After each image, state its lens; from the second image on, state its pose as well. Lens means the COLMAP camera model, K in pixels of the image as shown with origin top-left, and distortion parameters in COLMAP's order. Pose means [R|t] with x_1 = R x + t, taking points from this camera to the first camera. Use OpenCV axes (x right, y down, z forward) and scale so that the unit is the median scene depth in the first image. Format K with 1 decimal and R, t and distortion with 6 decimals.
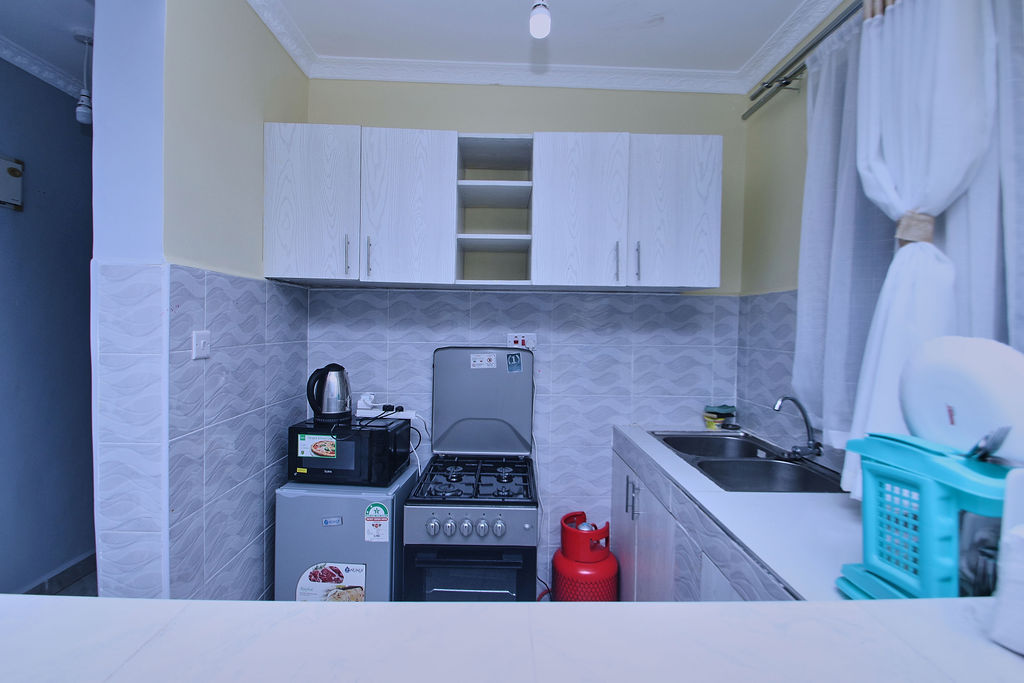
lens RADIAL K [[473.4, 0, 510.6], [0, 473.4, 329.5], [0, 0, 1]] dist [0.018329, -0.019323]
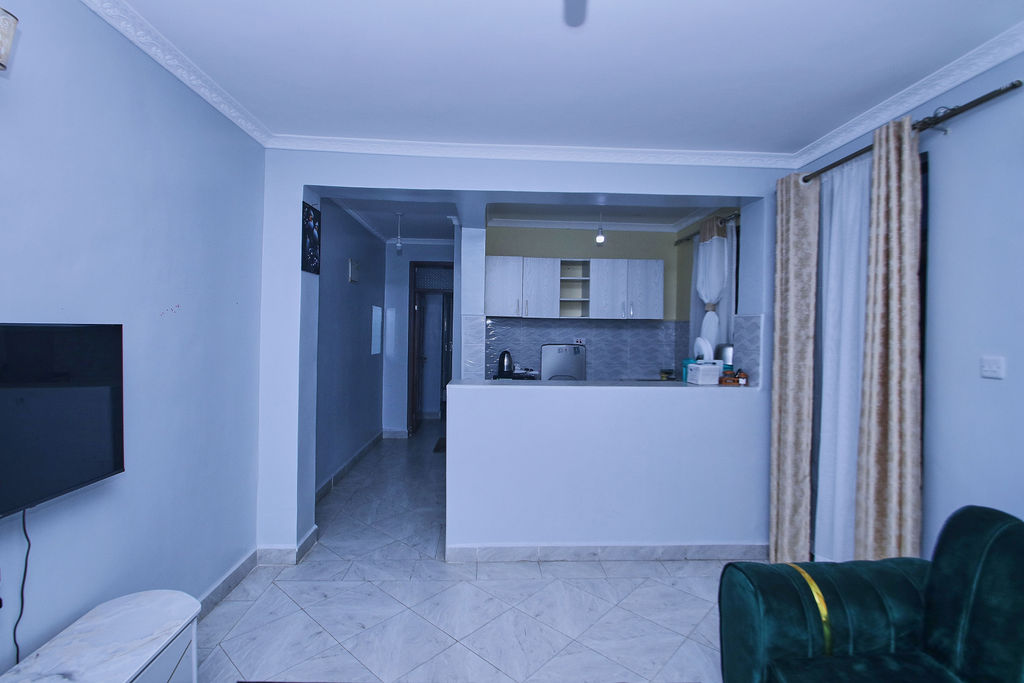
lens RADIAL K [[473.4, 0, 510.6], [0, 473.4, 329.5], [0, 0, 1]] dist [0.018329, -0.019323]
pose [[0.998700, -0.004313, 0.050792, -0.429969], [0.005528, 0.999701, -0.023804, 0.021452], [-0.050674, 0.024054, 0.998426, -1.259486]]
